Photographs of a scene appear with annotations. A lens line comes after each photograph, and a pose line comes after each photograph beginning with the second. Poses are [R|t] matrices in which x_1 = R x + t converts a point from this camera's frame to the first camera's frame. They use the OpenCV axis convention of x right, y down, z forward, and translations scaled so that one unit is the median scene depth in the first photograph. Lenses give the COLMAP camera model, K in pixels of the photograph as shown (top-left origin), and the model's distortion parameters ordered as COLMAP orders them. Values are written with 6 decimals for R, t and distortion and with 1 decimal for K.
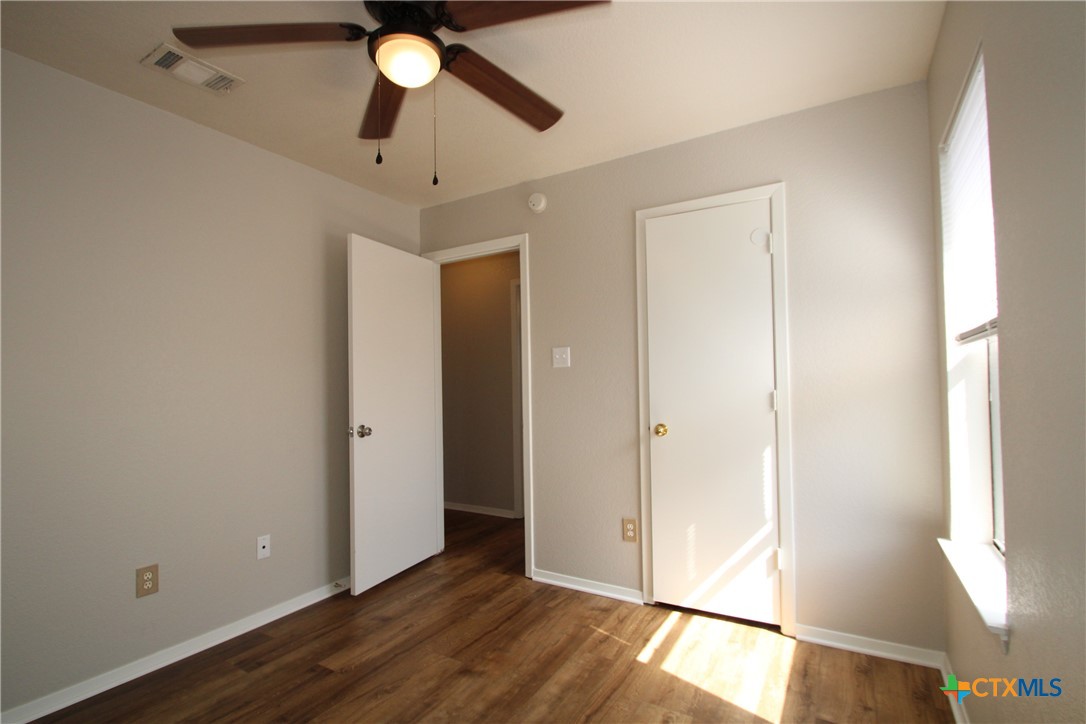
lens RADIAL K [[504.3, 0, 535.3], [0, 504.3, 372.5], [0, 0, 1]] dist [0.002982, -0.010411]
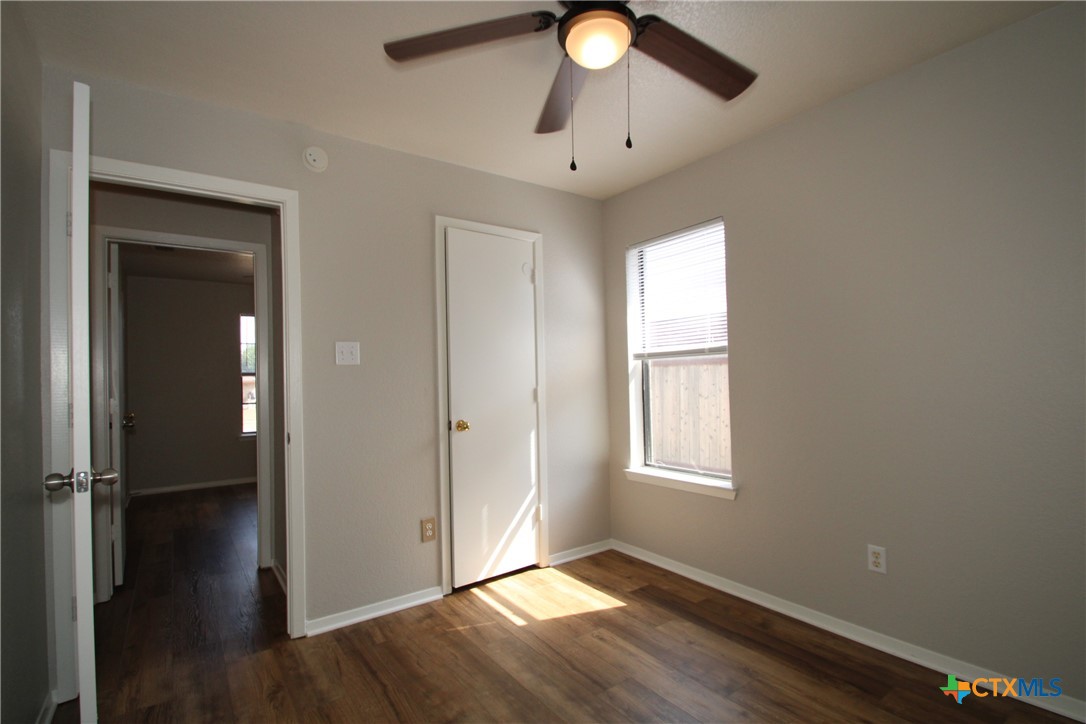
lens RADIAL K [[504.3, 0, 535.3], [0, 504.3, 372.5], [0, 0, 1]] dist [0.002982, -0.010411]
pose [[0.401845, 0.018378, 0.915523, -0.712010], [0.000165, 0.999797, -0.020143, 0.023124], [-0.915707, 0.008246, 0.401761, 0.441320]]
